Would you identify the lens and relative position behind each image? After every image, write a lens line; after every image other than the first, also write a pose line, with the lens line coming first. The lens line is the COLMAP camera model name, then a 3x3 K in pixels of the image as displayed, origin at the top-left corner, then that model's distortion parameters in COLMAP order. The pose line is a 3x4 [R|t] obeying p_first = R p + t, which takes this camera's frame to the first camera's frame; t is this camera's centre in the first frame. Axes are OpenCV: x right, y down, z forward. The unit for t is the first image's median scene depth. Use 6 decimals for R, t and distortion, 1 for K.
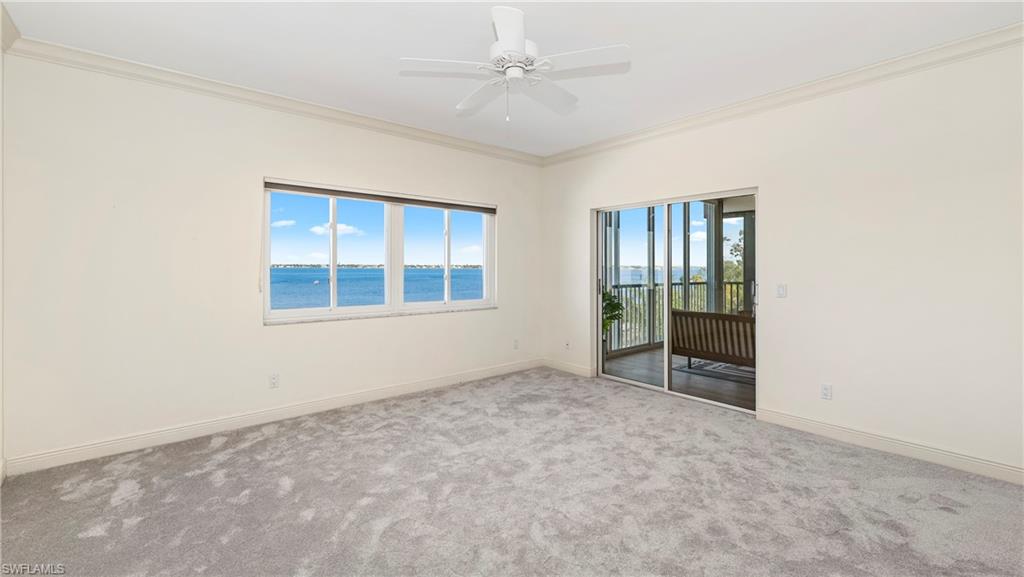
lens RADIAL K [[421.9, 0, 503.4], [0, 421.9, 292.4], [0, 0, 1]] dist [-0.001640, -0.000548]
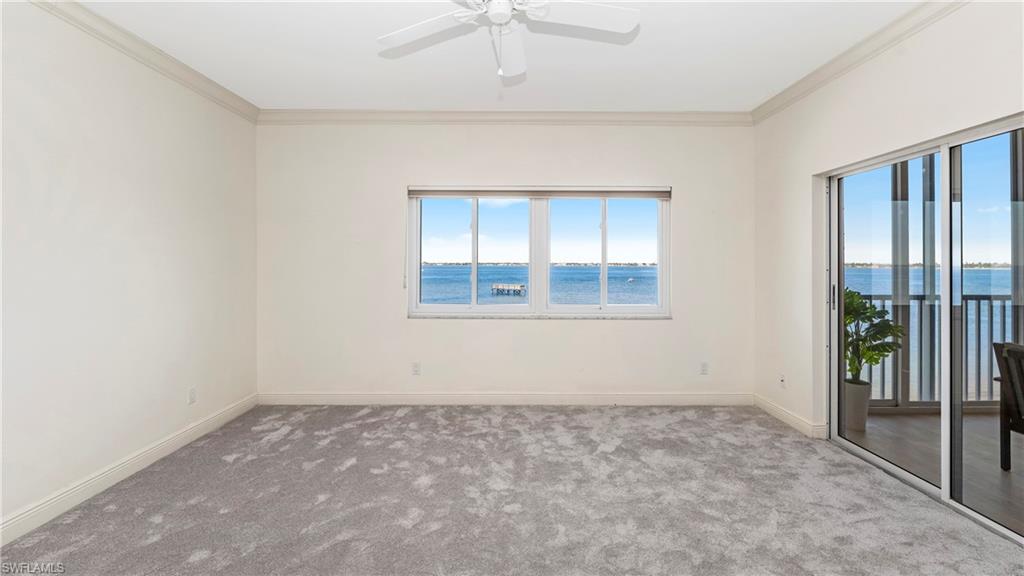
lens RADIAL K [[427.9, 0, 511.5], [0, 427.9, 282.0], [0, 0, 1]] dist [-0.011602, 0.000066]
pose [[0.772250, 0.022802, -0.634909, 0.336414], [-0.036857, 0.999281, -0.008941, -0.014838], [0.634249, 0.030306, 0.772535, 0.270232]]
